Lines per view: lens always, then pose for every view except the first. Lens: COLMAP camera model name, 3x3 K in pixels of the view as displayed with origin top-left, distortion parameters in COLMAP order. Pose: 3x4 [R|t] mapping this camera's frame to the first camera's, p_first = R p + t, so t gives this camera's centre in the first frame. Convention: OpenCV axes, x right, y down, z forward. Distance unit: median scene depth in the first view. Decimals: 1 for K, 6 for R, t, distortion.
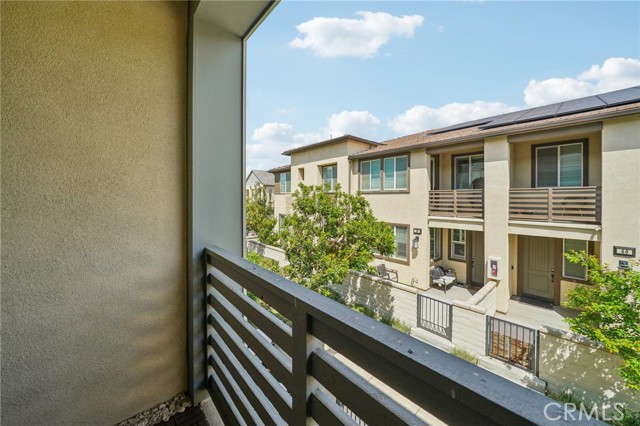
lens RADIAL K [[218.4, 0, 320.8], [0, 218.4, 199.5], [0, 0, 1]] dist [-0.012611, 0.000029]
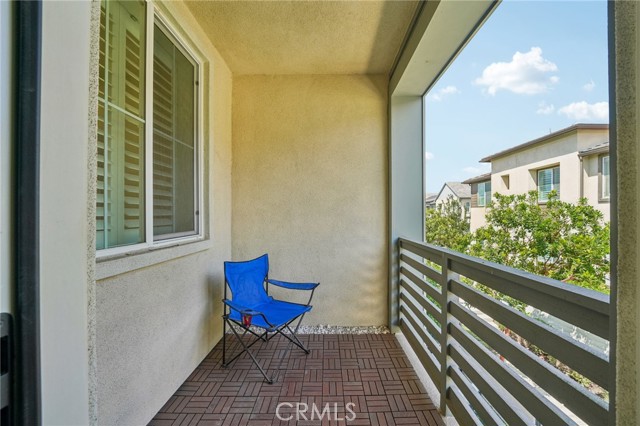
lens RADIAL K [[234.4, 0, 316.3], [0, 234.4, 213.1], [0, 0, 1]] dist [-0.015116, 0.000238]
pose [[0.679302, -0.004932, -0.733842, 0.105053], [-0.004209, 0.999935, -0.010616, 0.022056], [0.733847, 0.010301, 0.679237, -0.202738]]
